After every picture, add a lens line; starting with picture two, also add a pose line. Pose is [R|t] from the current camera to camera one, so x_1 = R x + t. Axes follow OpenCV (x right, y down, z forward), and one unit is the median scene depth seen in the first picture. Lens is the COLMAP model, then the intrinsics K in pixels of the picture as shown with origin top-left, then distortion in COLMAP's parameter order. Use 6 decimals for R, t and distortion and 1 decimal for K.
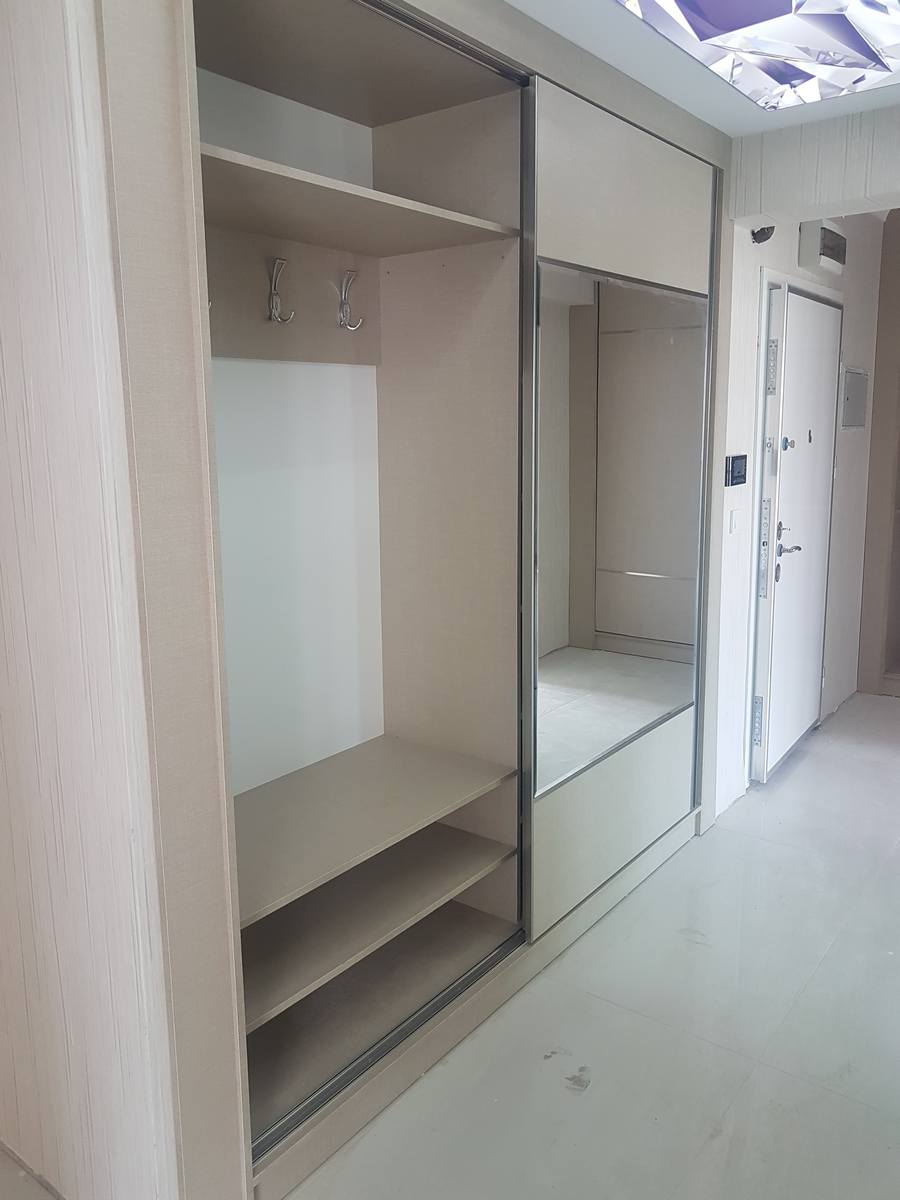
lens RADIAL K [[912.0, 0, 449.1], [0, 912.0, 569.8], [0, 0, 1]] dist [-0.013219, 0.001048]
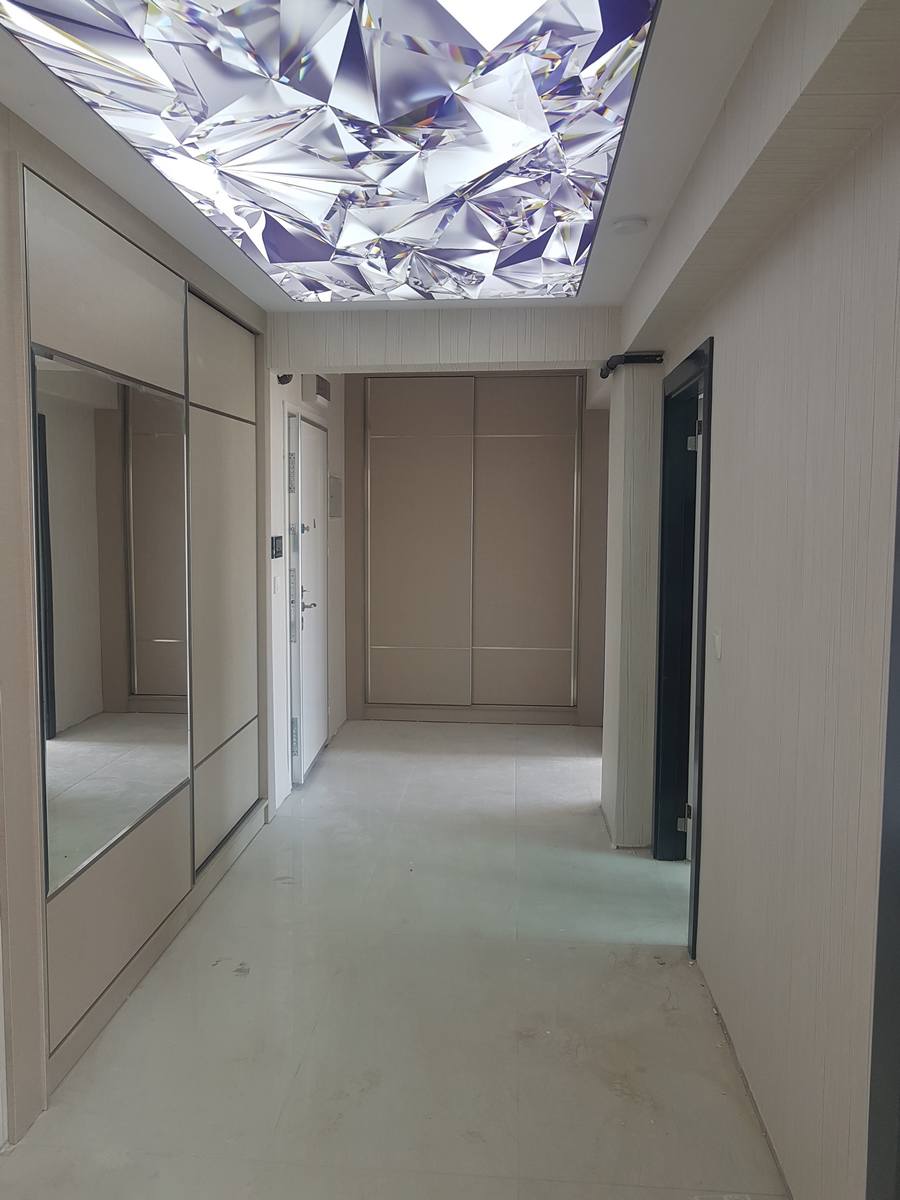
lens RADIAL K [[931.1, 0, 449.5], [0, 931.1, 597.5], [0, 0, 1]] dist [0.000080, -0.015062]
pose [[0.822418, -0.034673, 0.567826, -0.256180], [0.075339, 0.995987, -0.048301, 0.050730], [-0.563873, 0.082503, 0.821730, -0.274274]]
